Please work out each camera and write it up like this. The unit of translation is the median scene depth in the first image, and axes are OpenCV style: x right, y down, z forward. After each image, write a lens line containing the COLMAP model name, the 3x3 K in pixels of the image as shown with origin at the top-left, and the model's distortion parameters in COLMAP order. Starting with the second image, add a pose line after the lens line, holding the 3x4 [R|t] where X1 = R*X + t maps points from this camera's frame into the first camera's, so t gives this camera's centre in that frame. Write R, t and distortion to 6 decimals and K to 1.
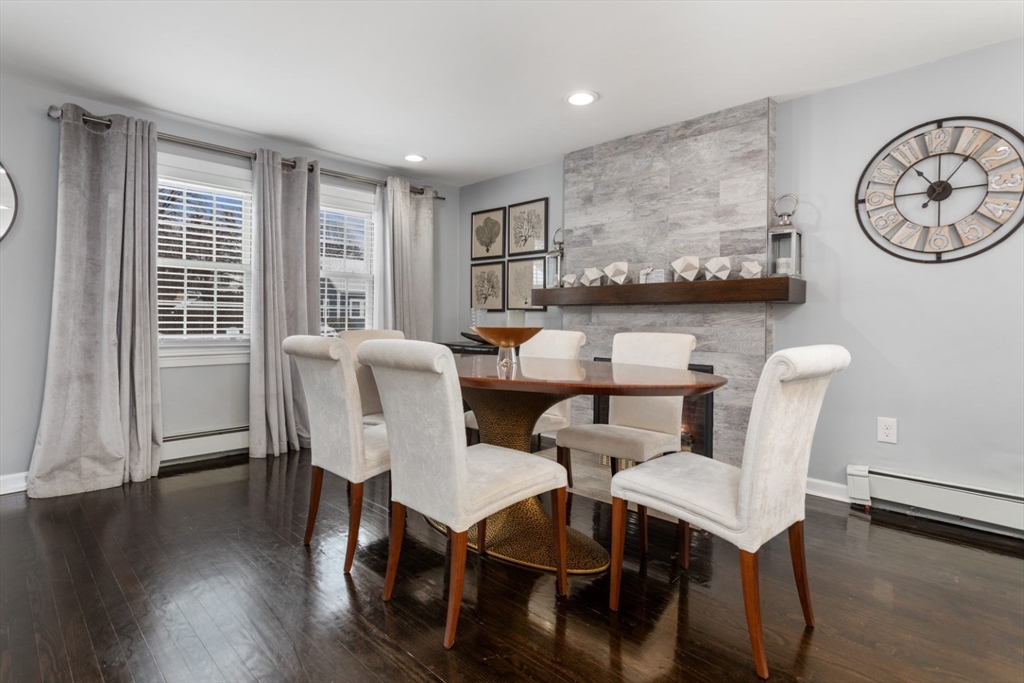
lens RADIAL K [[516.4, 0, 516.3], [0, 516.4, 321.4], [0, 0, 1]] dist [0.000031, 0.001272]
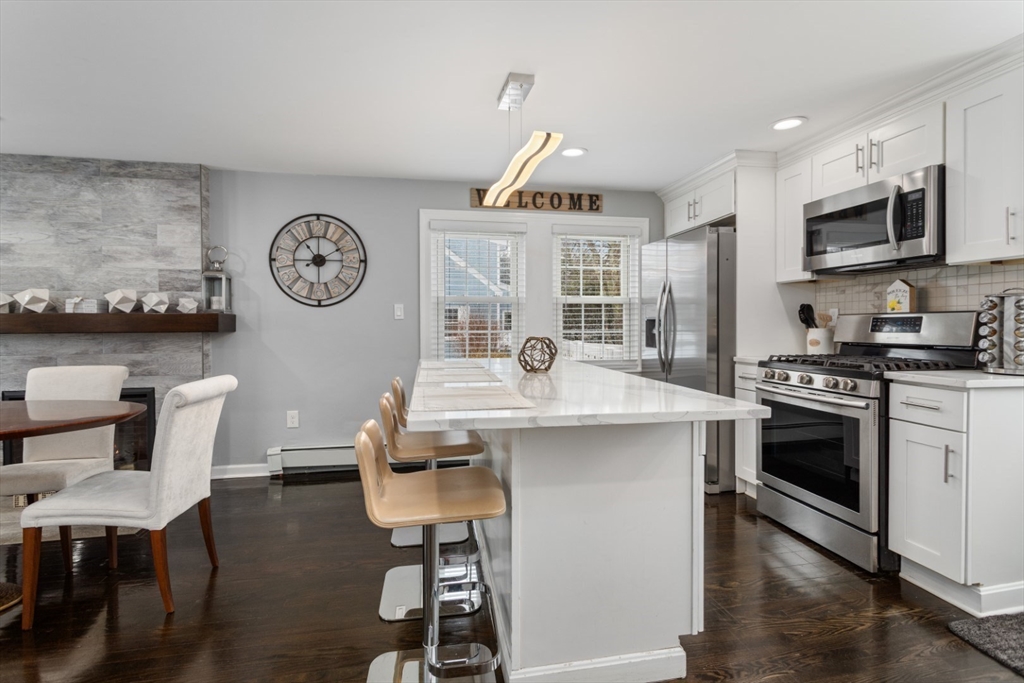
lens RADIAL K [[482.3, 0, 515.8], [0, 482.3, 328.9], [0, 0, 1]] dist [0.001104, 0.001080]
pose [[0.574666, -0.020929, 0.818120, -0.025696], [0.011332, 0.999781, 0.017616, -0.053746], [-0.818310, -0.000853, 0.574777, -0.259917]]
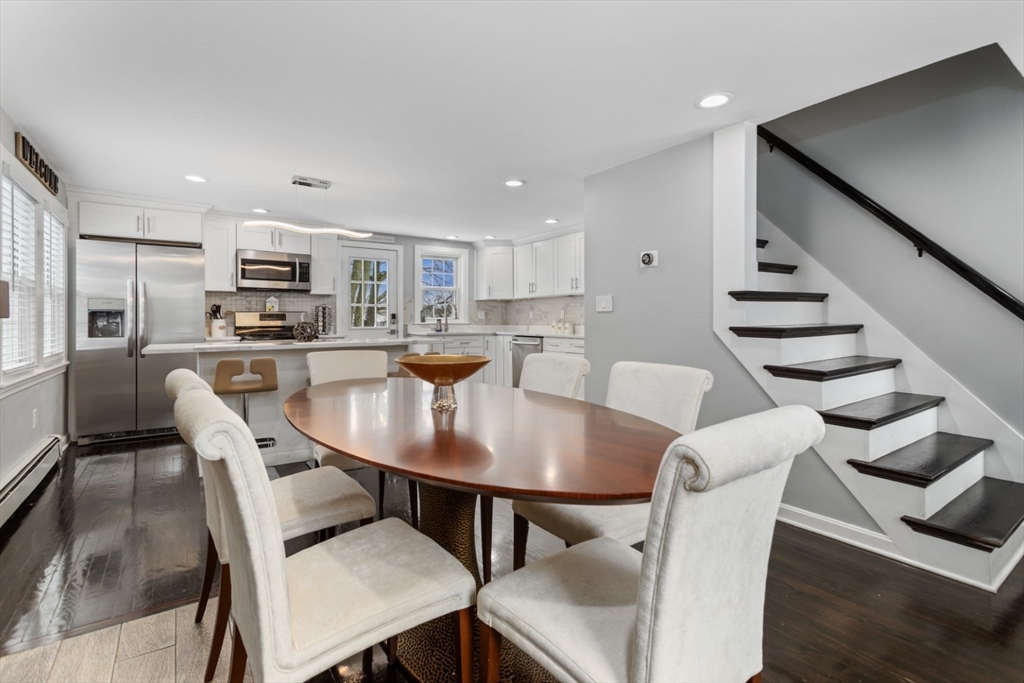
lens RADIAL K [[480.3, 0, 512.2], [0, 480.3, 320.1], [0, 0, 1]] dist [0.000092, 0.000853]
pose [[-0.981771, -0.009627, 0.189821, -0.182301], [-0.008506, 0.999941, 0.006722, -0.047452], [-0.189875, 0.004985, -0.981796, 1.294833]]
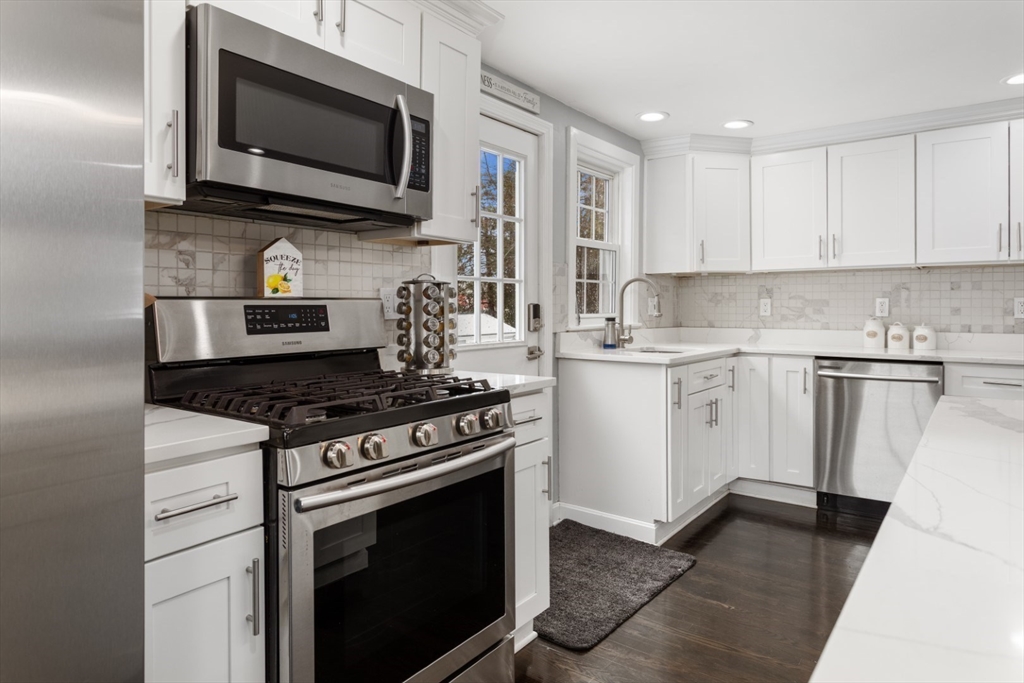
lens RADIAL K [[627.1, 0, 514.7], [0, 627.1, 310.6], [0, 0, 1]] dist [-0.005338, -0.001835]
pose [[-0.990735, -0.011525, -0.135319, 0.916597], [-0.012855, 0.999877, 0.008959, -0.055081], [0.135199, 0.010615, -0.990762, 0.315678]]
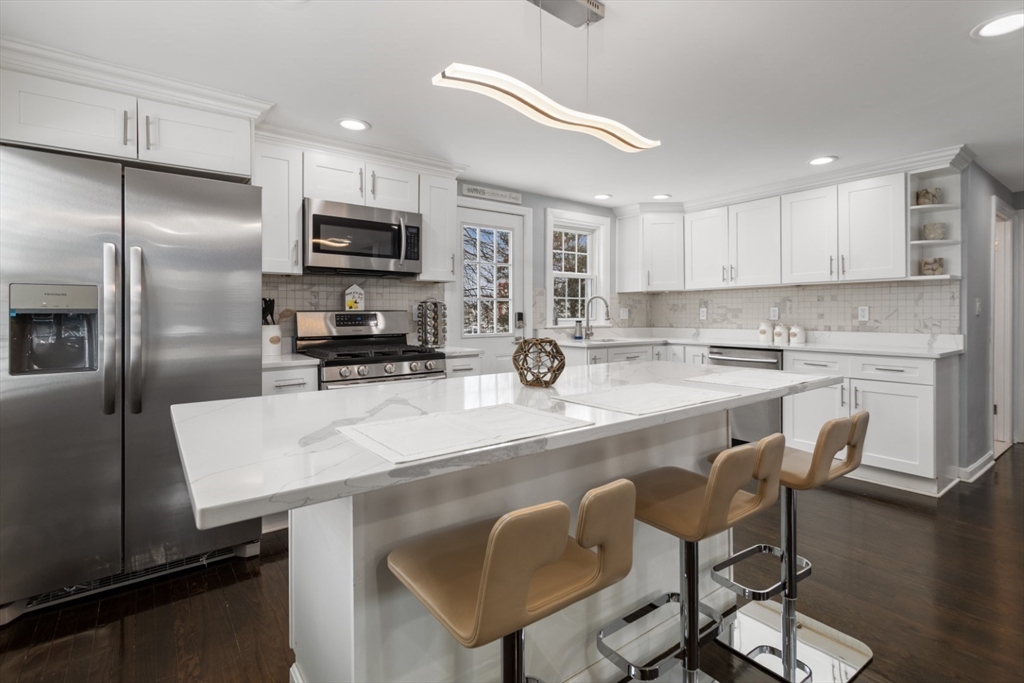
lens RADIAL K [[486.6, 0, 513.3], [0, 486.6, 314.4], [0, 0, 1]] dist [0.000619, 0.000880]
pose [[-0.988648, -0.008555, 0.150006, 0.550056], [-0.007693, 0.999950, 0.006326, -0.060381], [-0.150053, 0.005100, -0.988665, 0.689596]]
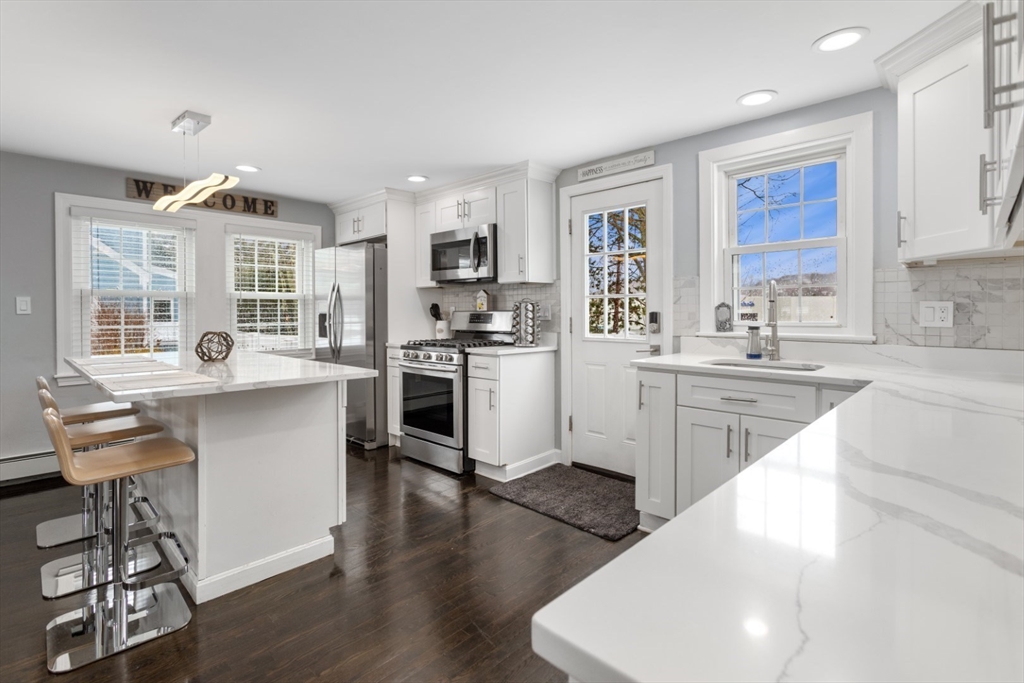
lens RADIAL K [[486.6, 0, 513.3], [0, 486.6, 314.4], [0, 0, 1]] dist [0.000619, 0.000880]
pose [[-0.006546, -0.016020, 0.999850, -0.290802], [0.005833, 0.999854, 0.016058, -0.070444], [-0.999962, 0.005938, -0.006452, -0.400137]]
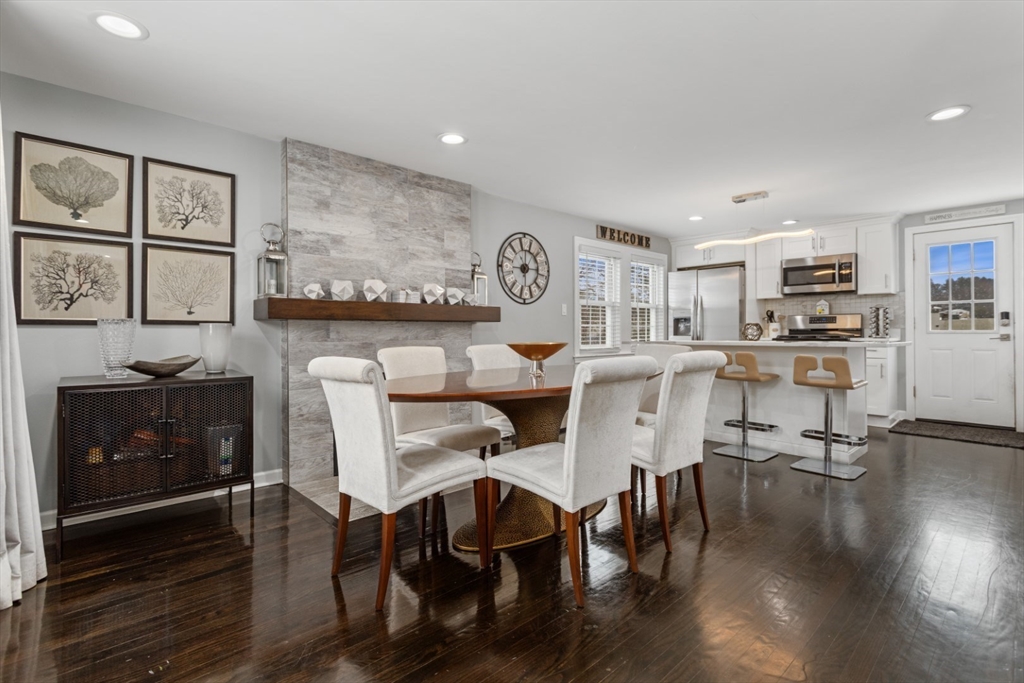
lens RADIAL K [[482.3, 0, 515.8], [0, 482.3, 328.9], [0, 0, 1]] dist [0.001104, 0.001080]
pose [[0.049506, -0.003633, 0.998767, -0.869651], [0.007593, 0.999966, 0.003261, -0.019622], [-0.998745, 0.007422, 0.049532, 0.773559]]
